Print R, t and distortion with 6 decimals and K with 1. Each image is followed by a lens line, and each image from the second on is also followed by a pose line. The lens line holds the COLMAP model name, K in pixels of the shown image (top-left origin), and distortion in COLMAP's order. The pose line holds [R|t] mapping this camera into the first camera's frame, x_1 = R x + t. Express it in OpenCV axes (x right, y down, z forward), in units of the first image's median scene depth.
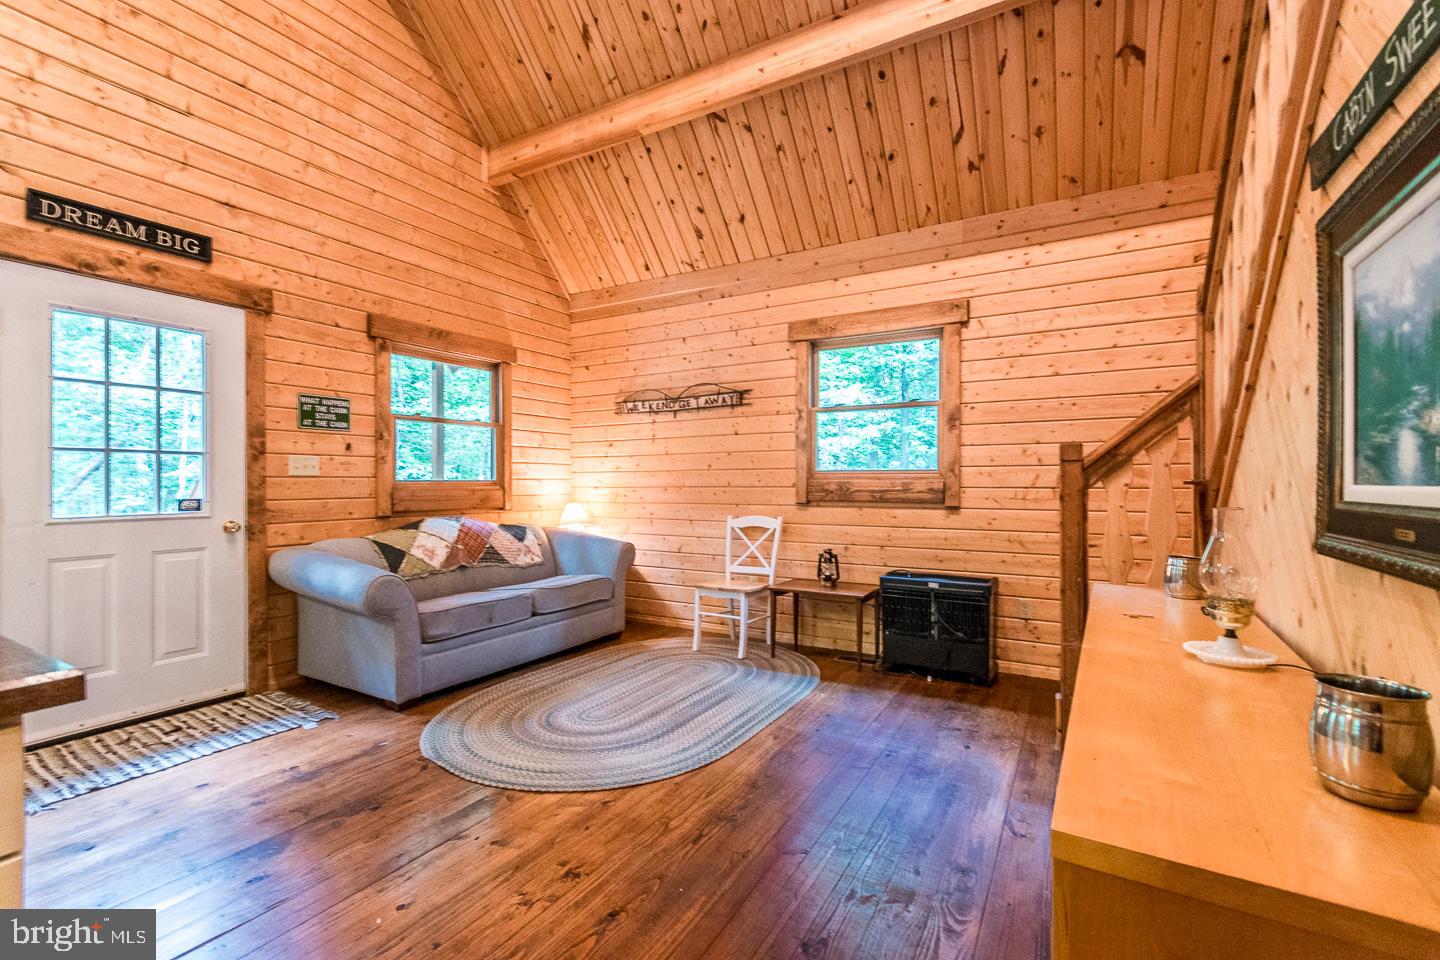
lens RADIAL K [[634.1, 0, 710.5], [0, 634.1, 483.4], [0, 0, 1]] dist [0.011421, -0.006792]
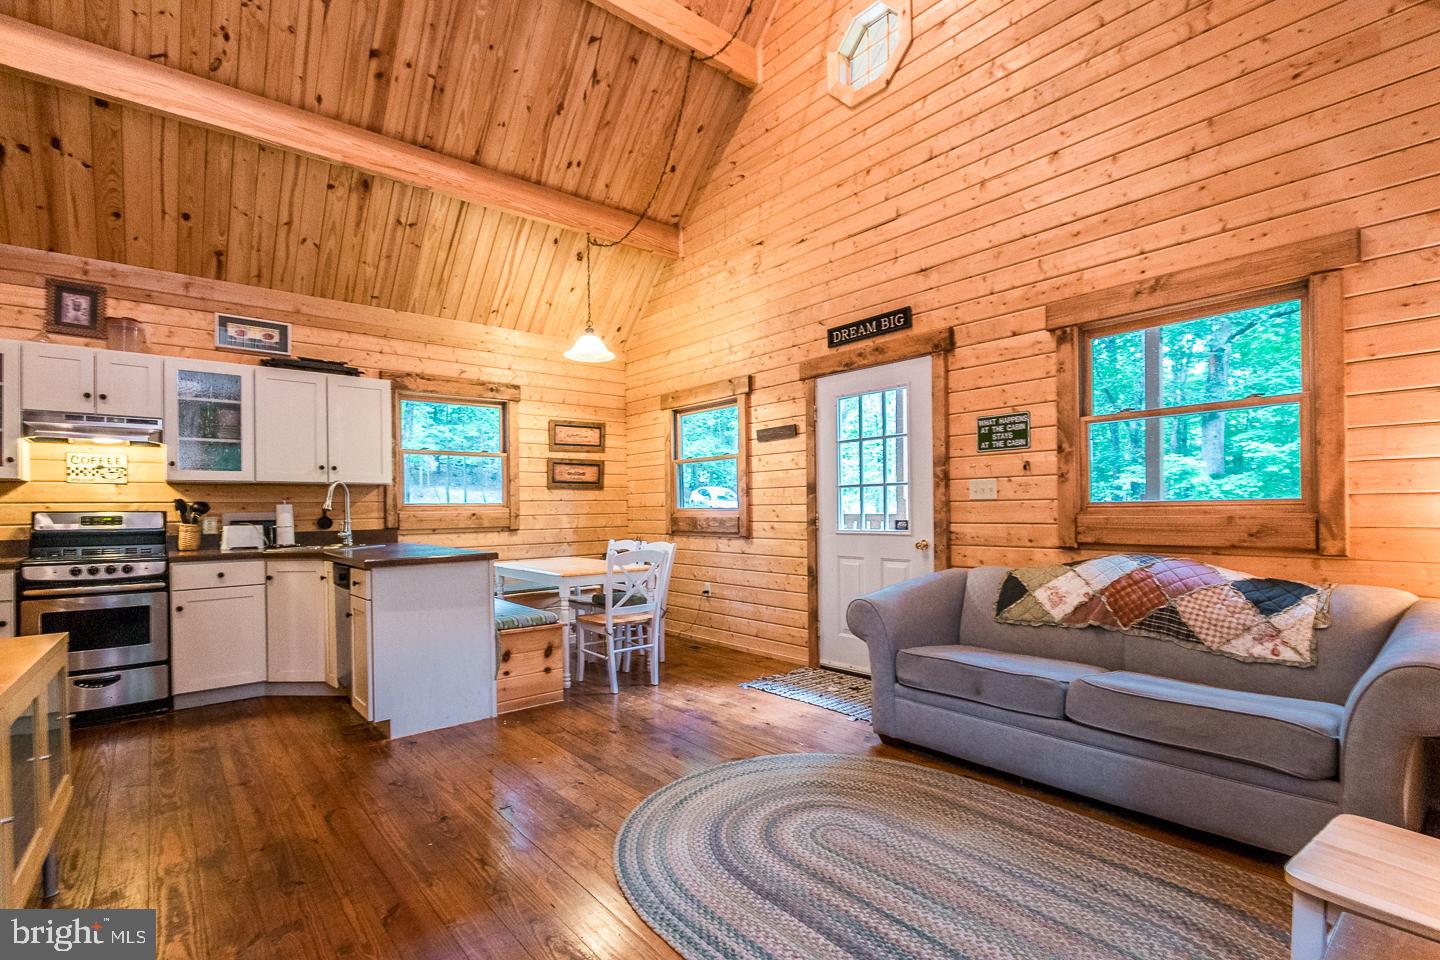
lens RADIAL K [[660.3, 0, 716.3], [0, 660.3, 509.0], [0, 0, 1]] dist [-0.001719, 0.000141]
pose [[-0.332544, 0.006253, -0.943067, 0.499171], [0.011361, 0.999932, 0.002624, -0.004909], [0.943019, -0.009841, -0.332593, 1.000928]]
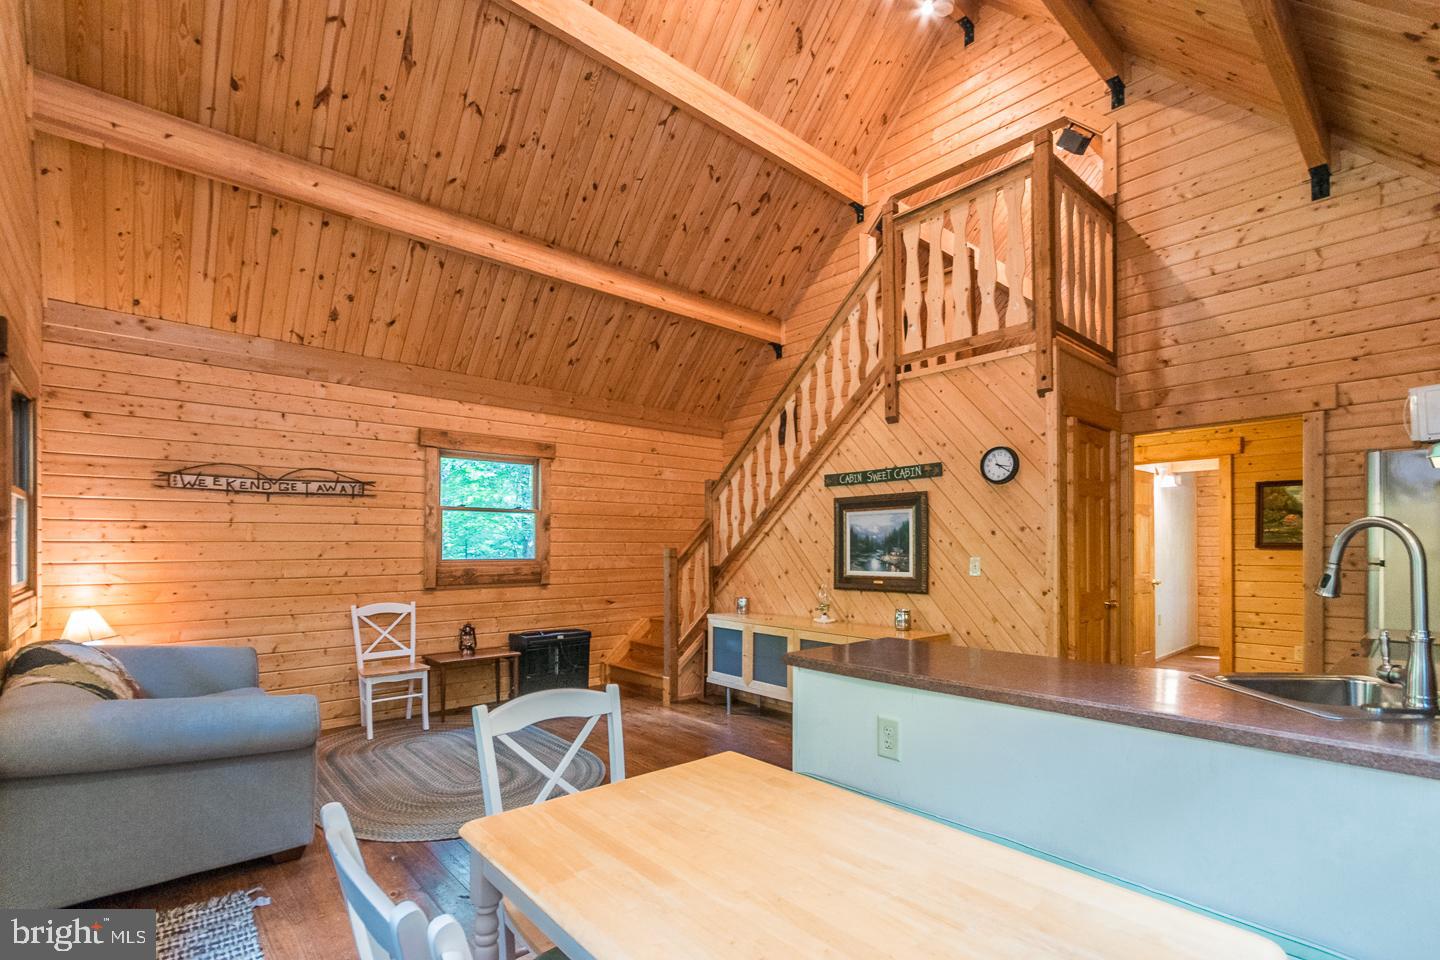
lens RADIAL K [[673.1, 0, 735.4], [0, 673.1, 541.7], [0, 0, 1]] dist [0.000876, 0.000170]
pose [[0.301223, 0.009005, 0.953511, -1.075826], [0.006255, 0.999915, -0.011419, -0.044875], [-0.953533, 0.009404, 0.301141, 0.137301]]
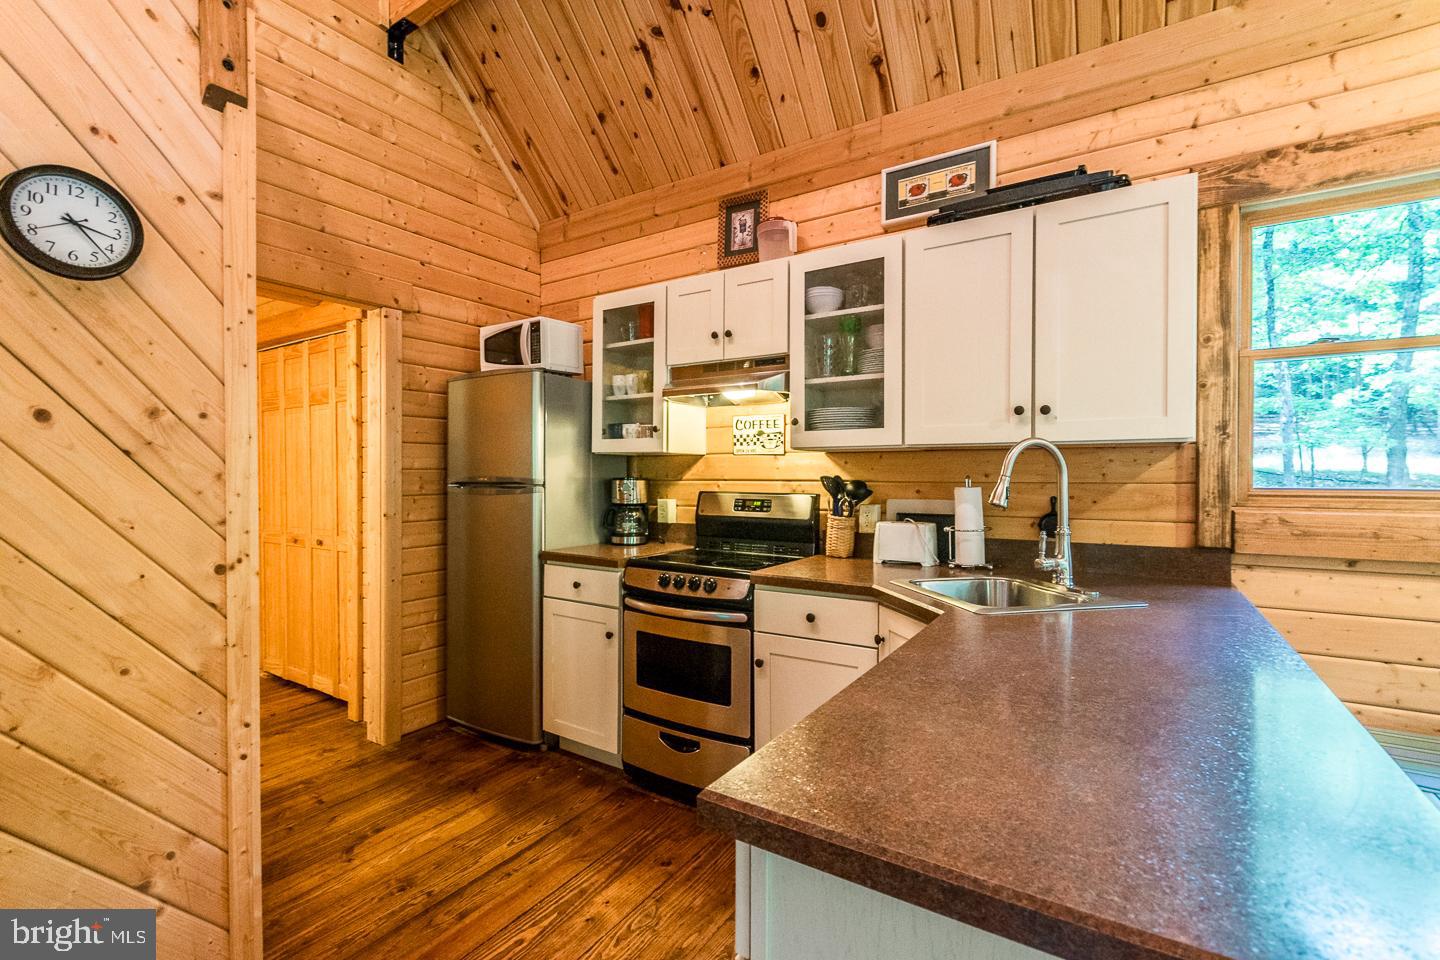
lens RADIAL K [[635.4, 0, 712.7], [0, 635.4, 479.8], [0, 0, 1]] dist [0.000207, -0.000435]
pose [[-0.998981, 0.001685, 0.045094, -0.228925], [0.002164, 0.999942, 0.010568, -0.036162], [-0.045074, 0.010655, -0.998927, 0.418164]]
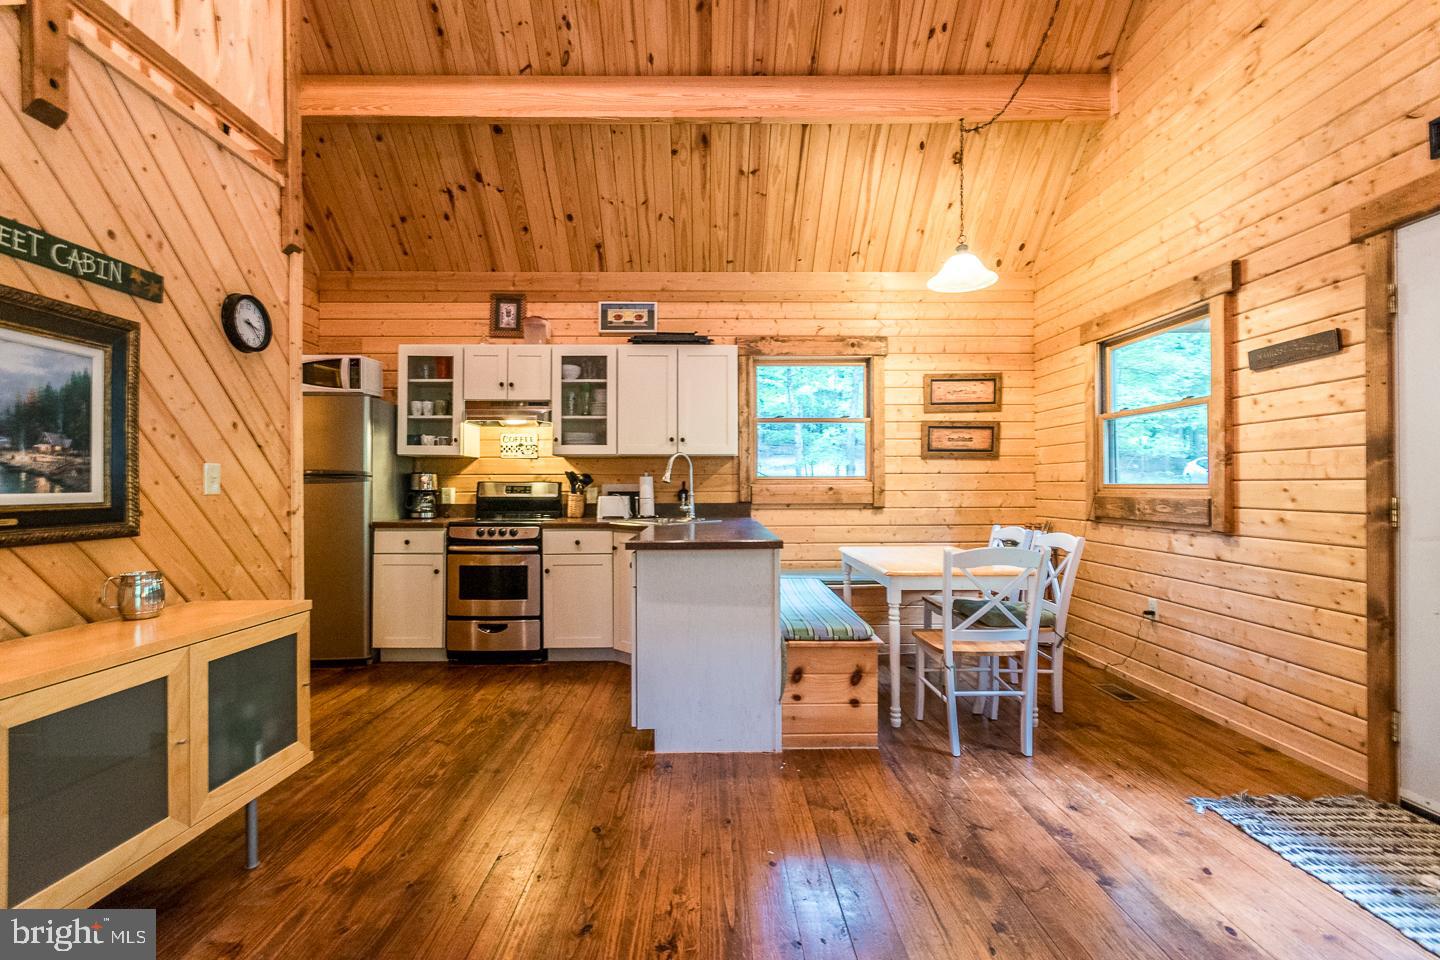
lens RADIAL K [[628.1, 0, 717.4], [0, 628.1, 483.2], [0, 0, 1]] dist [-0.000006, -0.000170]
pose [[-0.855075, 0.001176, -0.518503, 0.086780], [0.001891, 0.999998, -0.000850, -0.005301], [0.518501, -0.001708, -0.855075, 0.936888]]
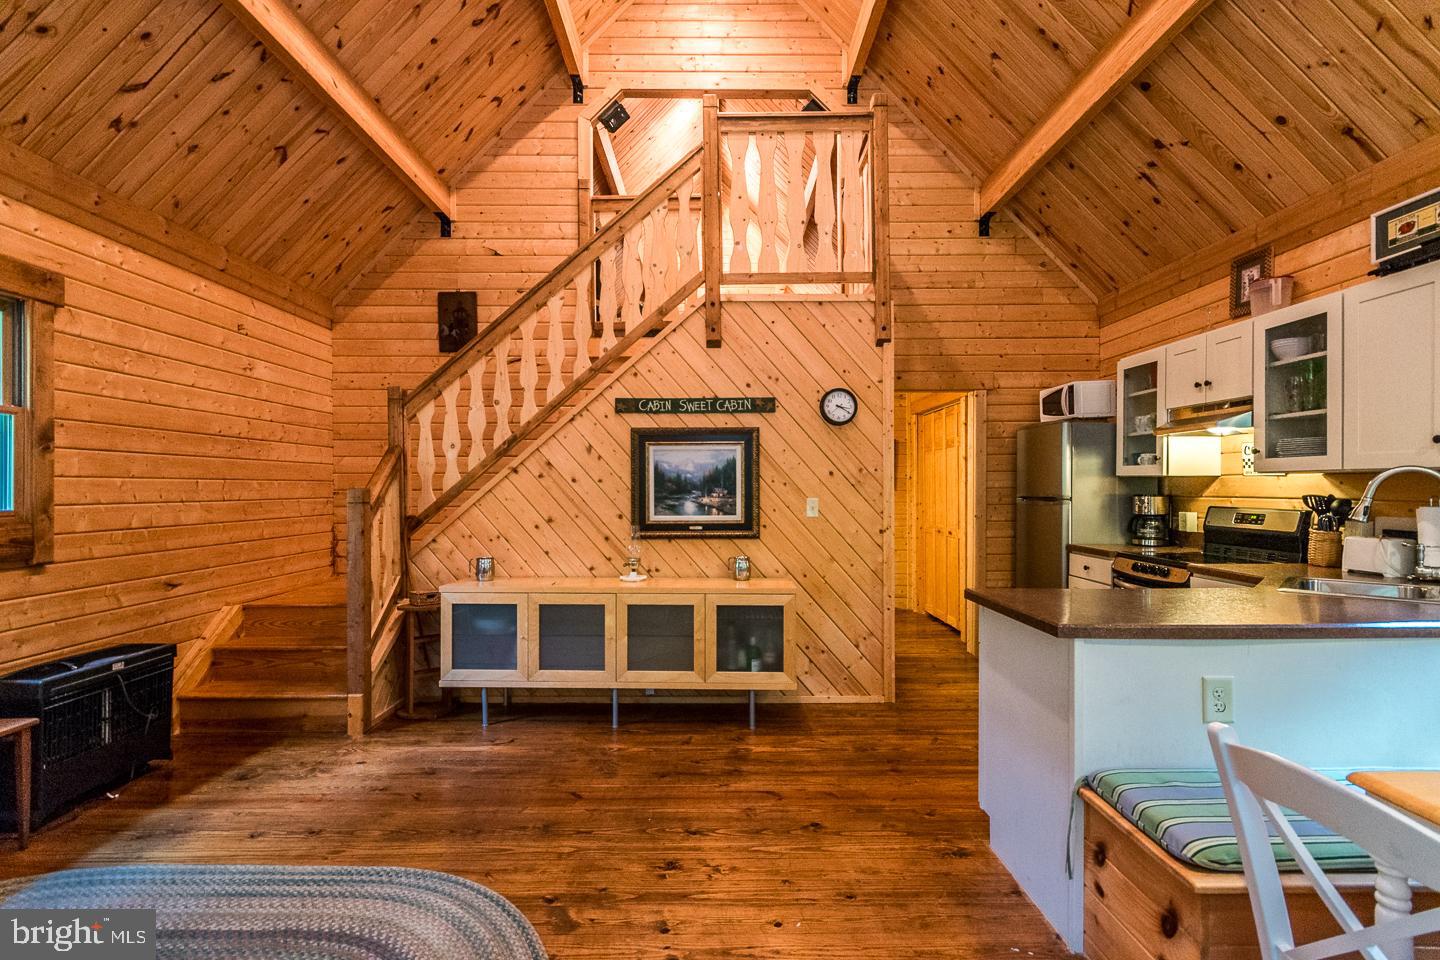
lens RADIAL K [[641.7, 0, 712.8], [0, 641.7, 492.4], [0, 0, 1]] dist [0.002186, -0.000314]
pose [[-0.509998, -0.002908, 0.860171, -0.681742], [0.006017, 0.999958, 0.006948, -0.046847], [-0.860154, 0.008719, -0.509959, 0.816458]]
